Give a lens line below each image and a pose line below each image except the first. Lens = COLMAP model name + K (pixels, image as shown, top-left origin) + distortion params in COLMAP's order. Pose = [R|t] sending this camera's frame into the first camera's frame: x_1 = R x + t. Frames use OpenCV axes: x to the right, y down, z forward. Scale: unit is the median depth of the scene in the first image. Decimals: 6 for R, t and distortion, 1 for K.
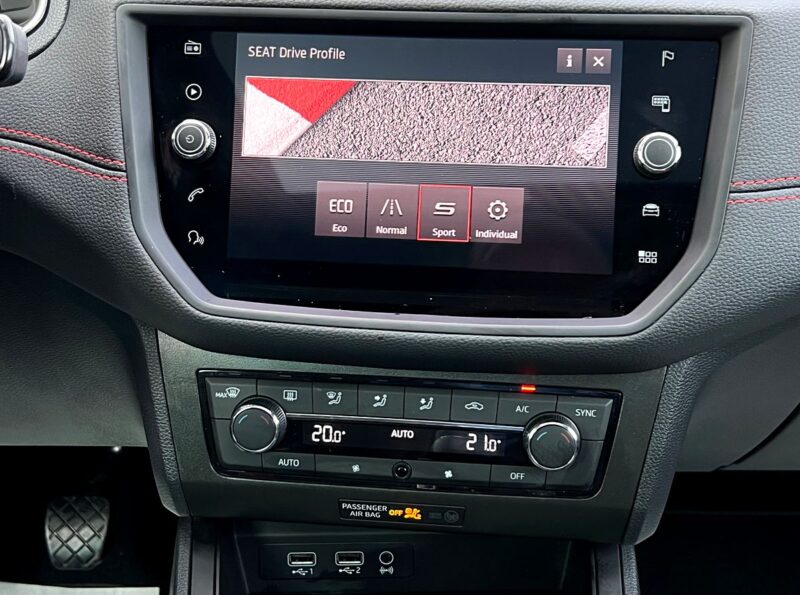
lens RADIAL K [[1128.6, 0, 389.6], [0, 1128.6, 292.4], [0, 0, 1]] dist [0.090551, 0.000000]
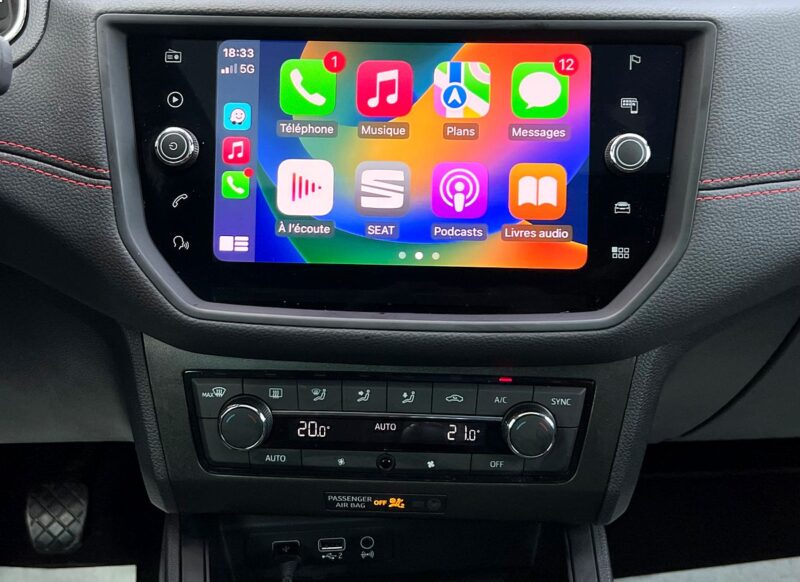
lens RADIAL K [[1012.4, 0, 386.7], [0, 1012.4, 280.3], [0, 0, 1]] dist [0.067400, 0.000000]
pose [[0.997851, -0.023921, 0.060996, -0.041241], [0.023439, 0.999688, 0.008598, -0.017400], [-0.061183, -0.007150, 0.998101, 0.073460]]
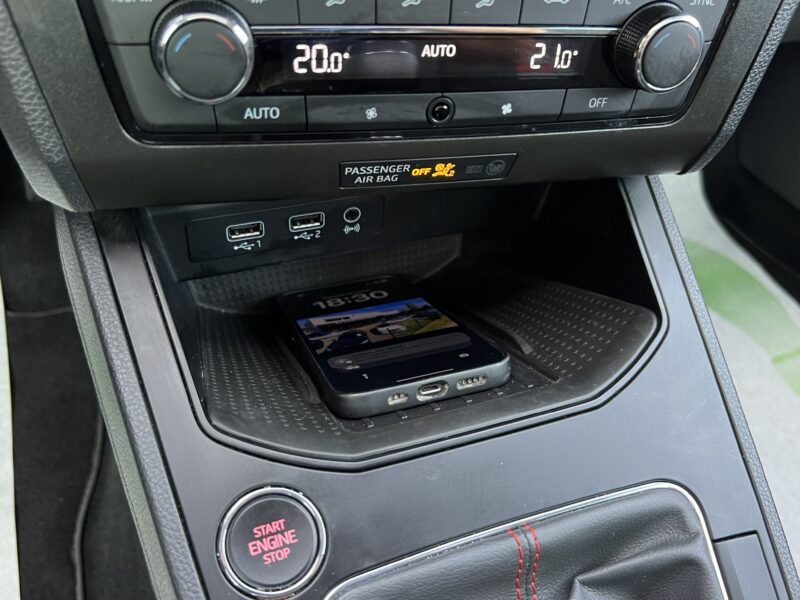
lens RADIAL K [[716.4, 0, 393.7], [0, 716.4, 302.0], [0, 0, 1]] dist [0.031841, -0.059273]
pose [[0.932693, -0.176992, 0.314257, -0.163743], [0.011654, 0.885646, 0.464214, 0.063765], [-0.360483, -0.429307, 0.828099, 0.624111]]
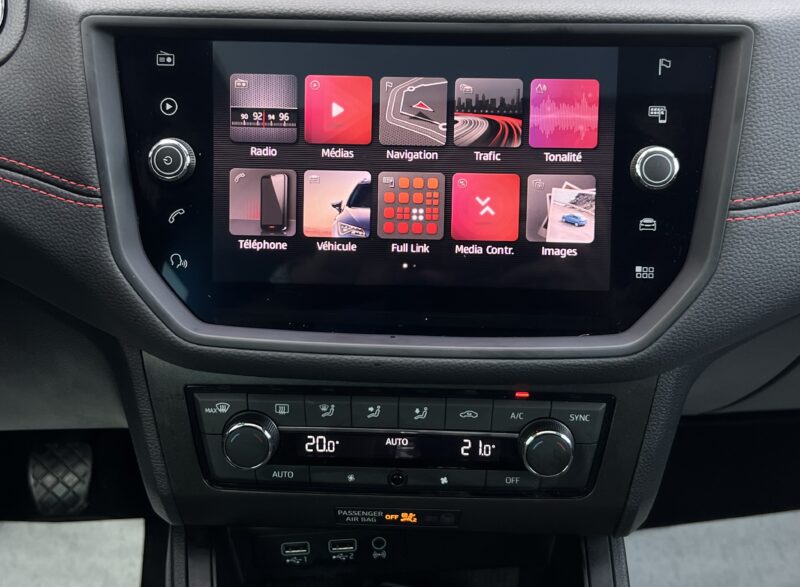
lens RADIAL K [[1061.8, 0, 404.3], [0, 1061.8, 278.4], [0, 0, 1]] dist [0.066242, 0.000000]
pose [[0.997659, -0.032994, 0.059897, -0.033692], [0.025915, 0.992989, 0.115335, -0.127050], [-0.063282, -0.113513, 0.991519, 0.087290]]
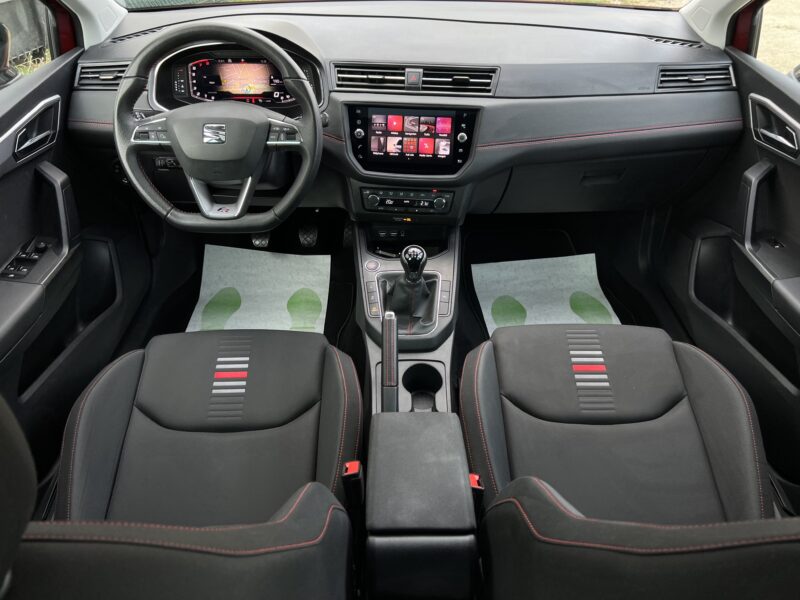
lens RADIAL K [[602.3, 0, 404.1], [0, 602.3, 312.9], [0, 0, 1]] dist [0.036235, -0.052474]
pose [[0.999862, -0.008715, 0.014153, -0.035357], [0.004511, 0.961839, 0.273579, -0.101137], [-0.015997, -0.273477, 0.961745, -1.397525]]
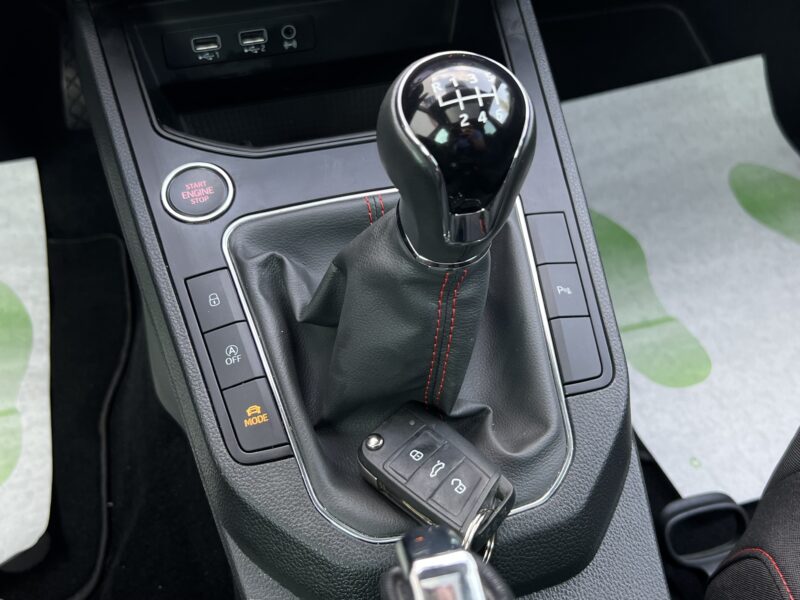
lens RADIAL K [[934.6, 0, 403.8], [0, 934.6, 298.0], [0, 0, 1]] dist [0.024140, 0.000000]
pose [[0.964137, -0.178541, 0.196375, -0.127778], [0.095493, 0.923715, 0.370986, 0.172456], [-0.247631, -0.338929, 0.907638, 0.135053]]
